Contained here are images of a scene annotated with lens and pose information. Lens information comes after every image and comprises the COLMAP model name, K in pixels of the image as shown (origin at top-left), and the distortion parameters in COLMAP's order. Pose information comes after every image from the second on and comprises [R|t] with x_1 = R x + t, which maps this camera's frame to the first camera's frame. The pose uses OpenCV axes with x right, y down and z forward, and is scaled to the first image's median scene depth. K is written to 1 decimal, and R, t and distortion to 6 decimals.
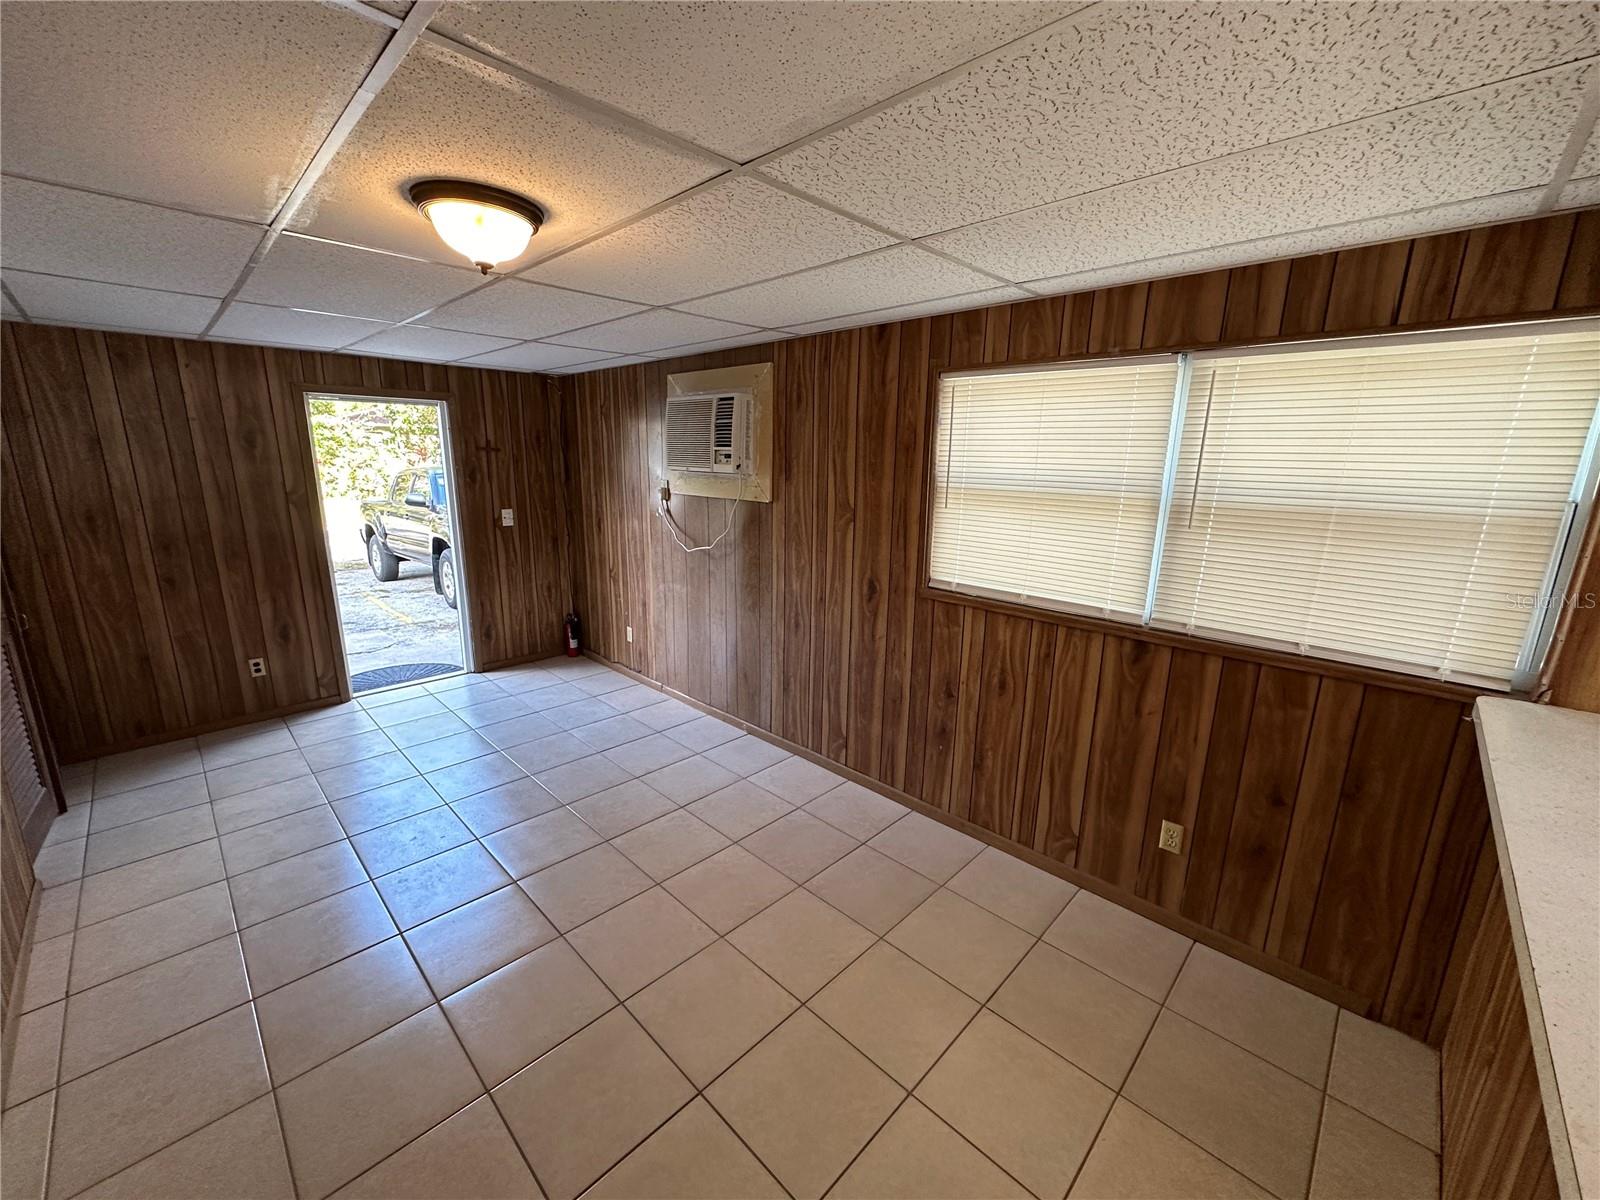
lens RADIAL K [[634.1, 0, 792.8], [0, 634.1, 600.0], [0, 0, 1]] dist [-0.000919, 0.001421]
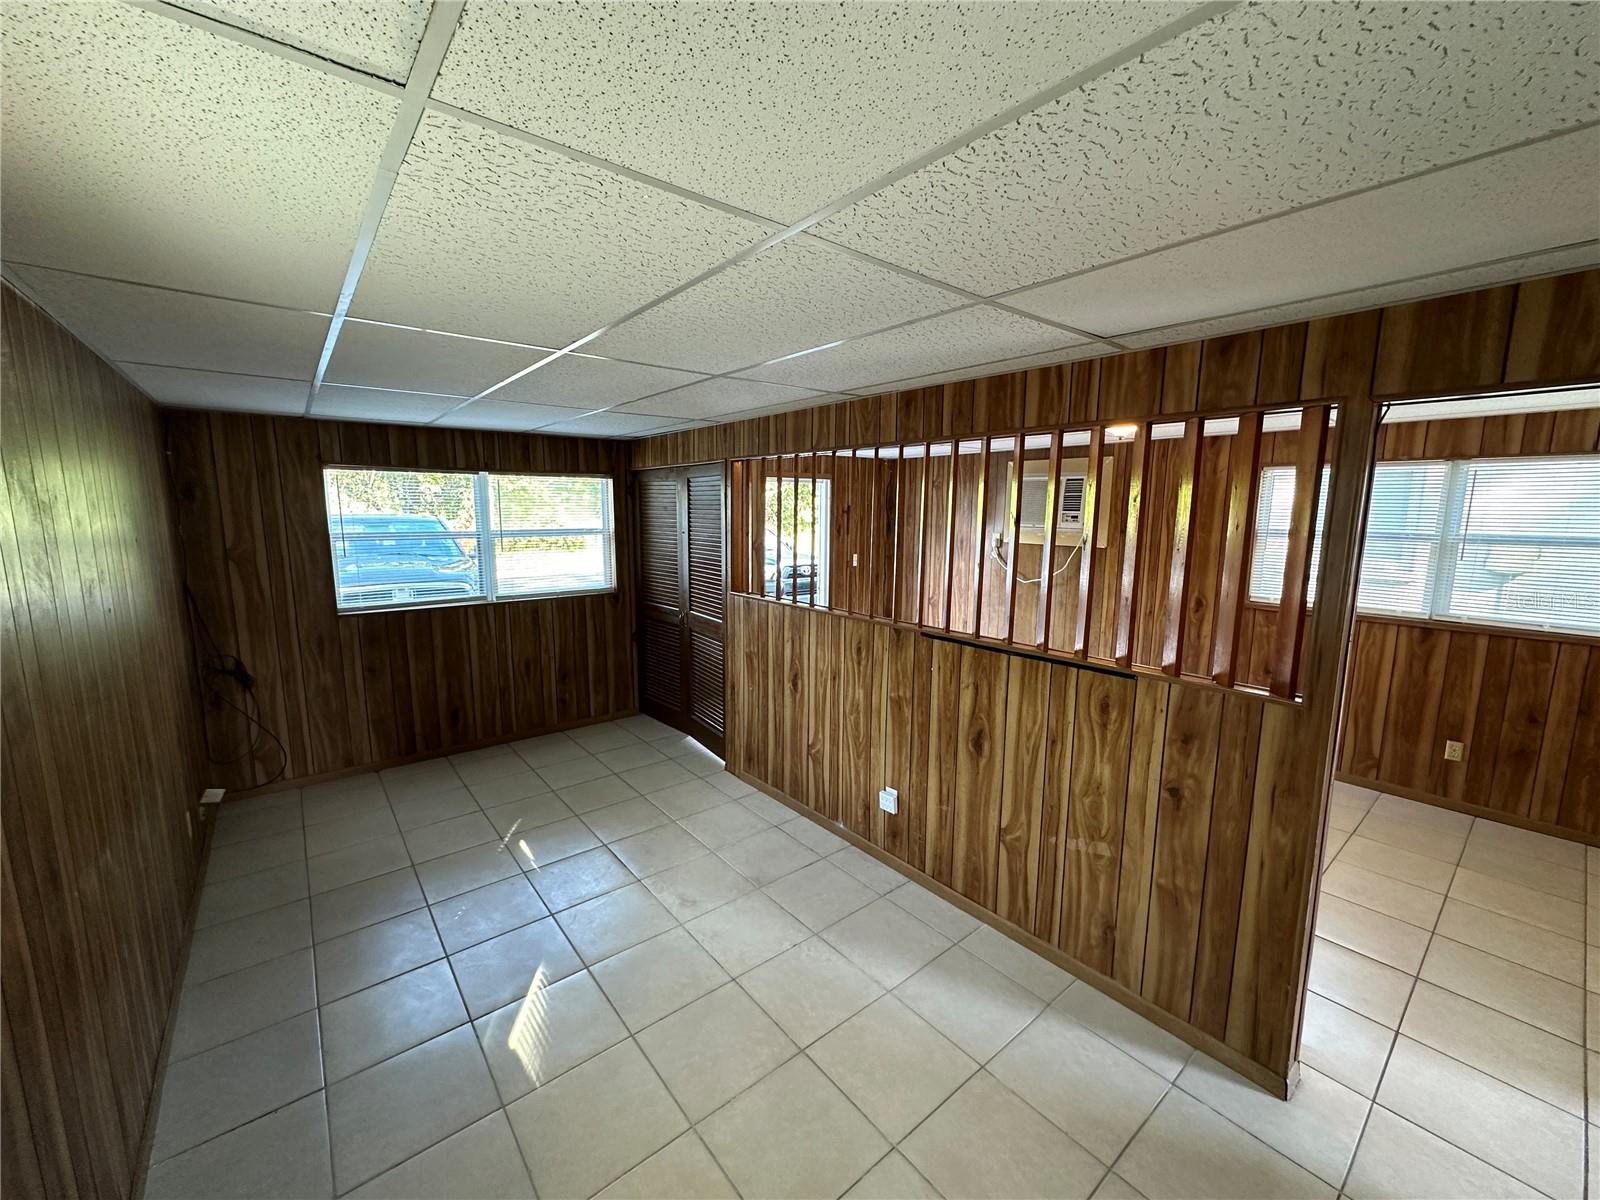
lens RADIAL K [[634.1, 0, 801.7], [0, 634.1, 600.9], [0, 0, 1]] dist [-0.000919, 0.001421]
pose [[0.993624, 0.011113, -0.112198, -0.835350], [-0.020250, 0.996538, -0.080629, 0.150027], [0.110914, 0.082387, 0.990409, -0.777370]]
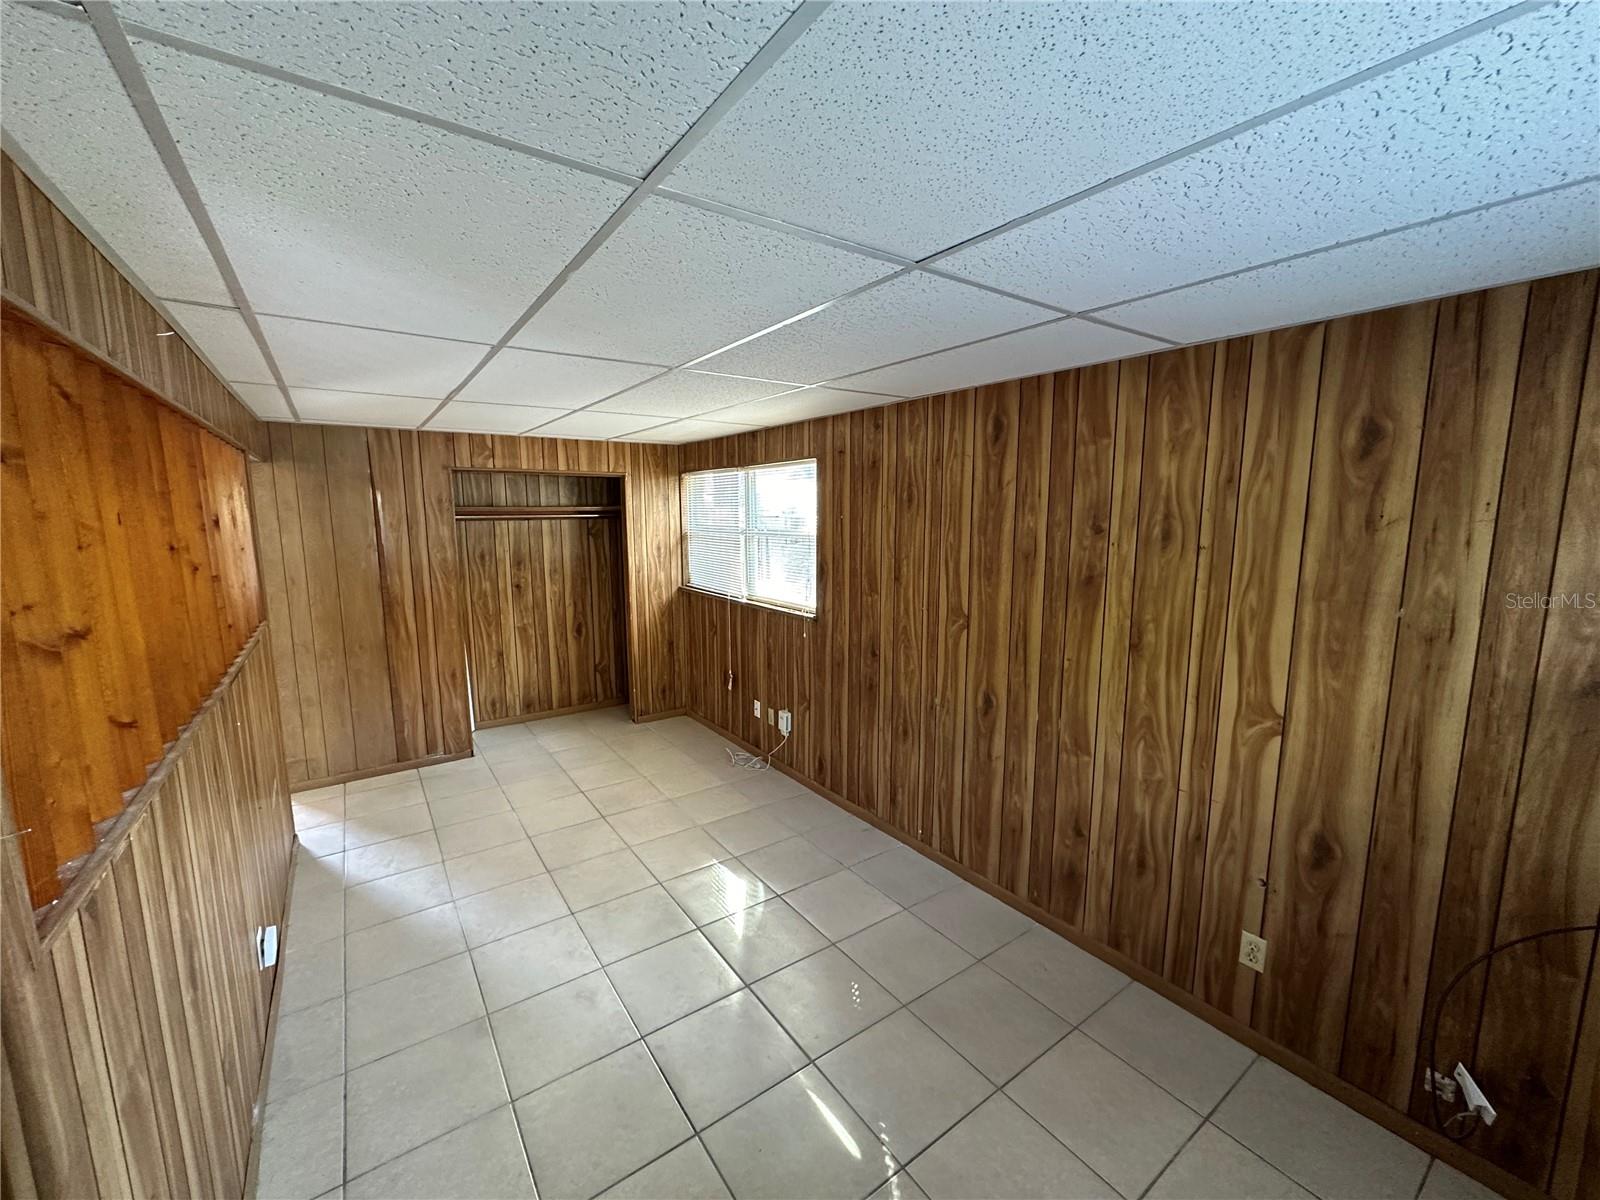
lens RADIAL K [[634.1, 0, 797.2], [0, 634.1, 598.2], [0, 0, 1]] dist [-0.000919, 0.001421]
pose [[-0.983282, -0.033377, 0.179006, -2.680062], [0.031770, 0.936532, 0.349141, -0.813526], [-0.179298, 0.348991, -0.919814, 3.390609]]
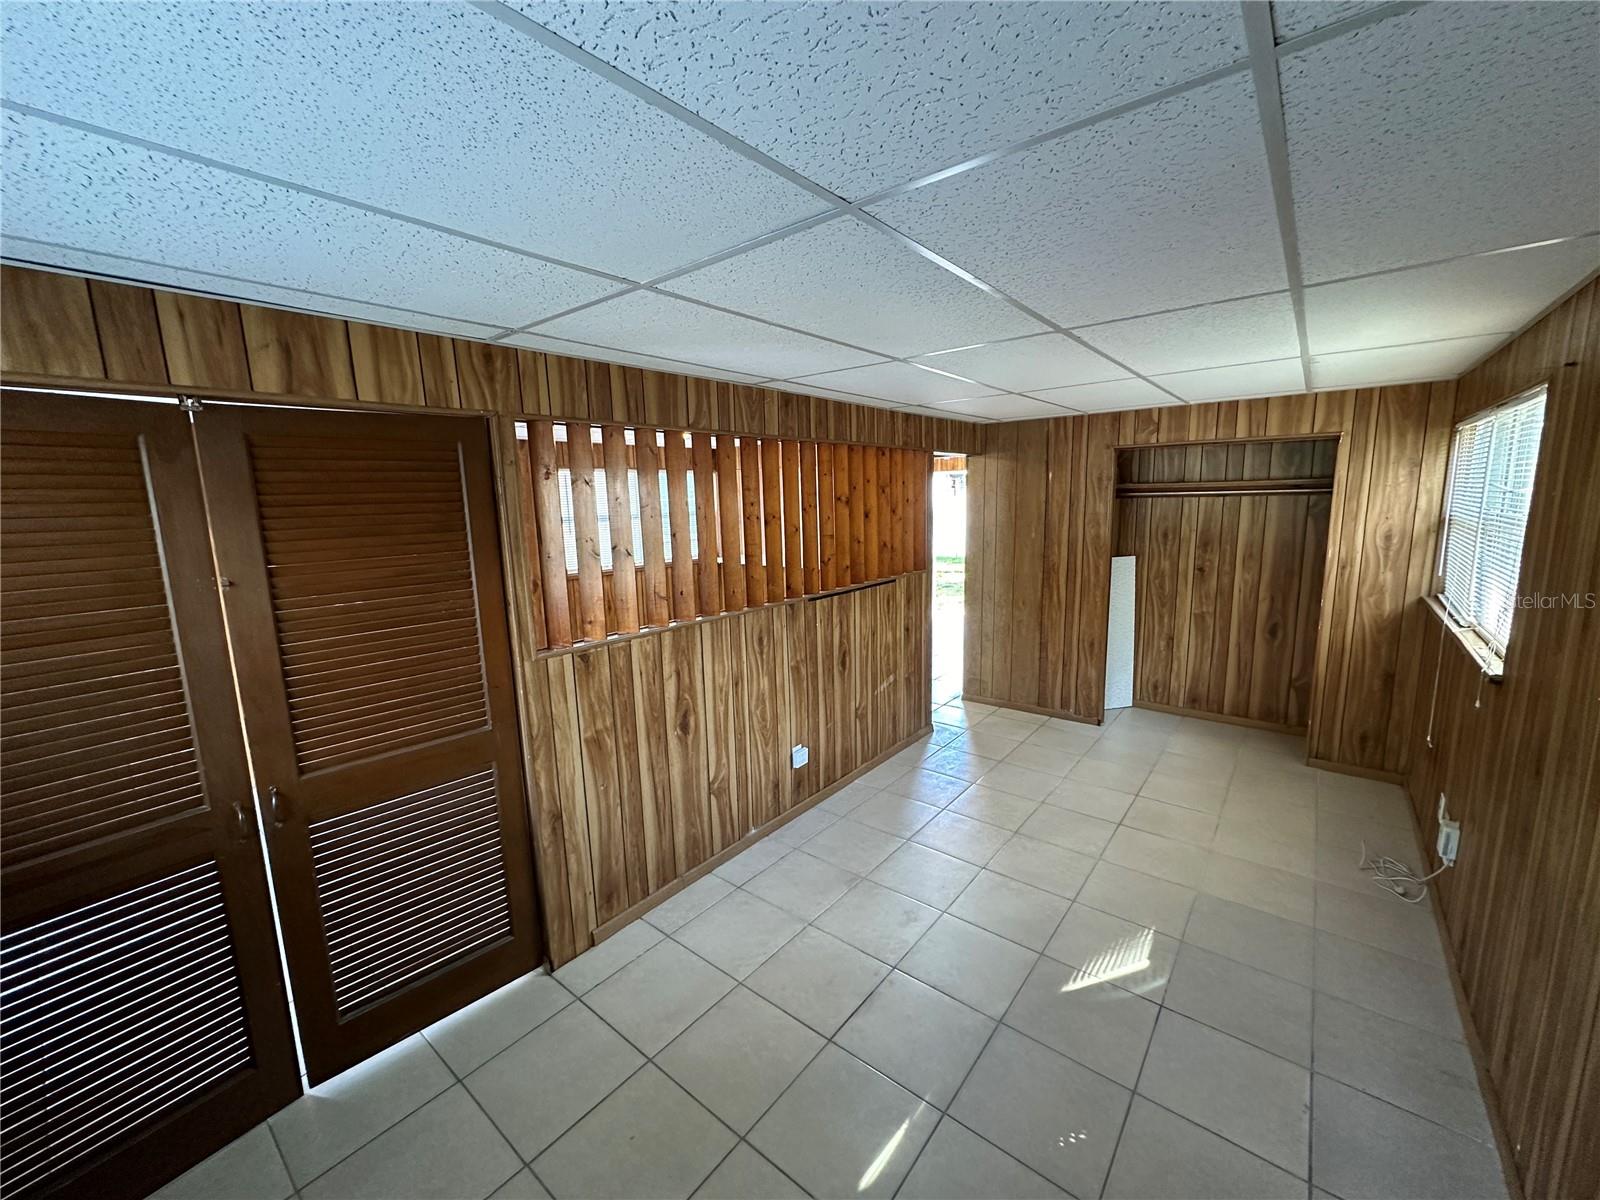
lens RADIAL K [[634.1, 0, 802.9], [0, 634.1, 599.0], [0, 0, 1]] dist [-0.000919, 0.001421]
pose [[-0.100271, -0.170298, 0.980278, -3.847894], [0.240417, 0.951901, 0.189961, -0.576042], [-0.965477, 0.254723, -0.054506, 2.208745]]
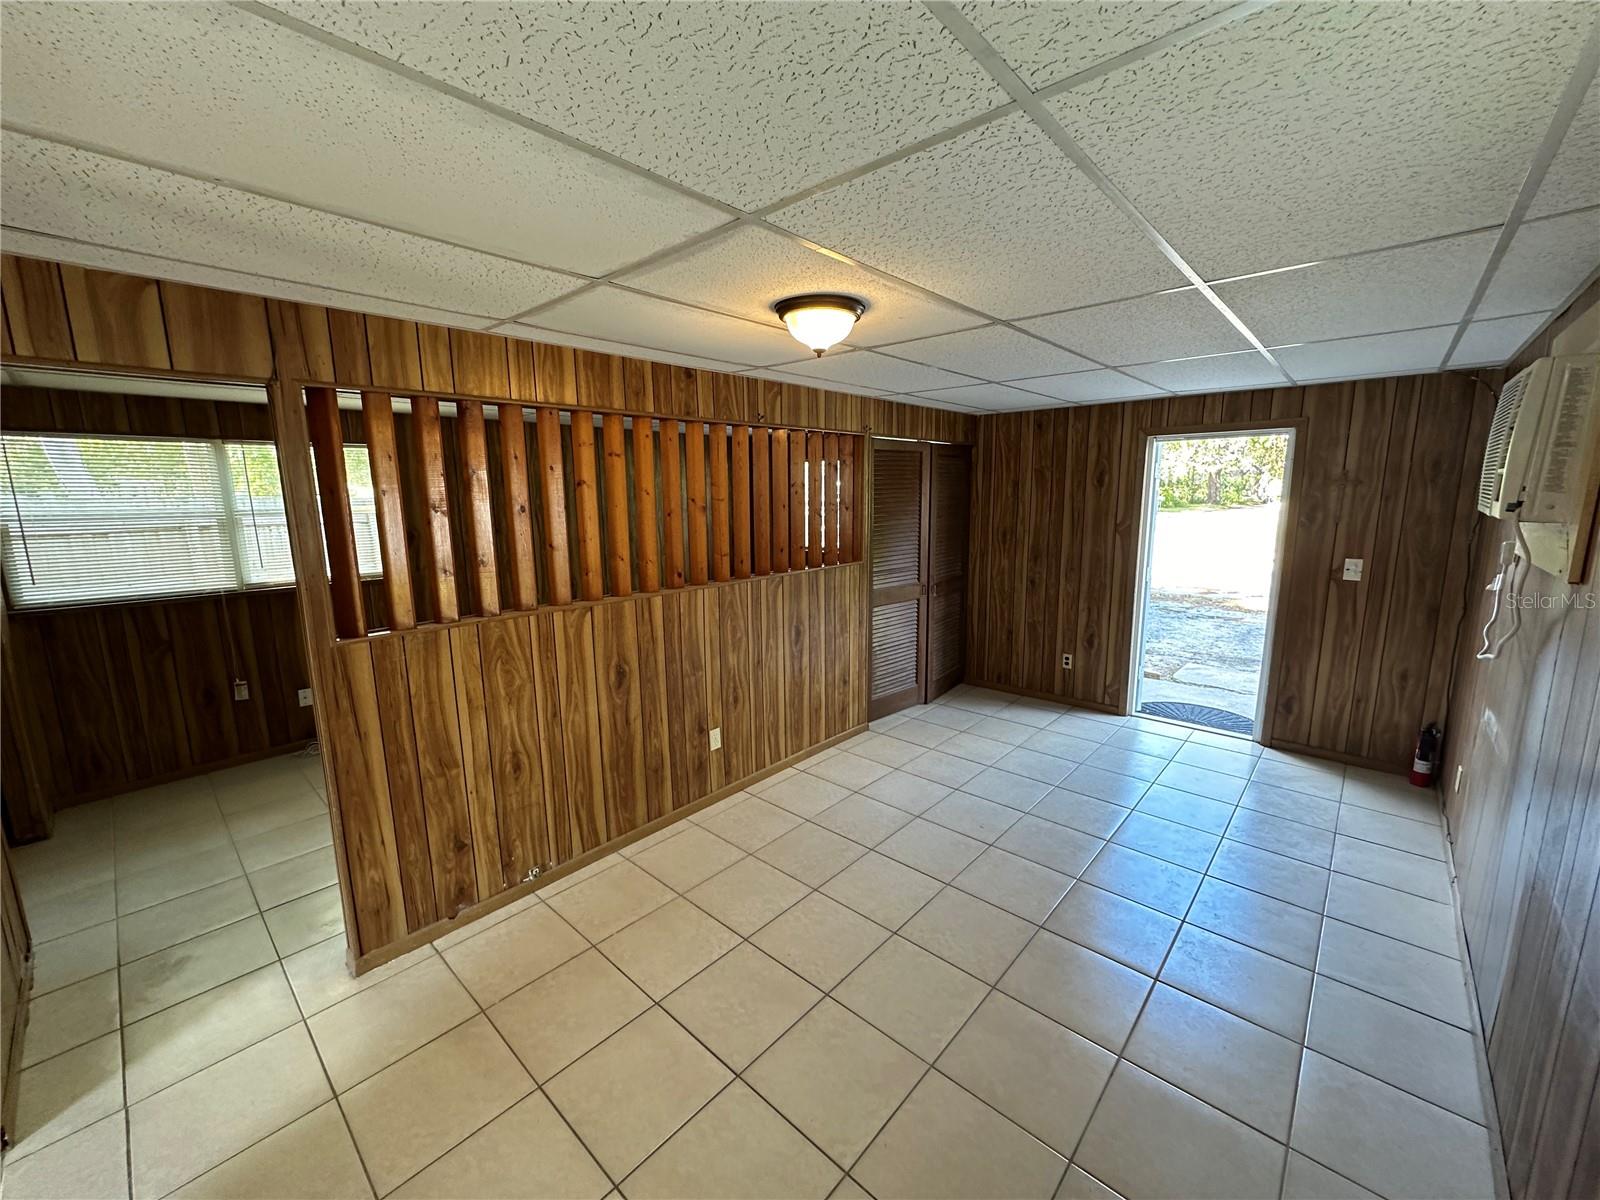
lens RADIAL K [[634.1, 0, 805.1], [0, 634.1, 603.7], [0, 0, 1]] dist [-0.000919, 0.001421]
pose [[0.045819, 0.164256, -0.985353, 0.570839], [-0.210465, 0.965836, 0.151215, -0.137262], [0.976527, 0.200453, 0.078824, 0.621677]]
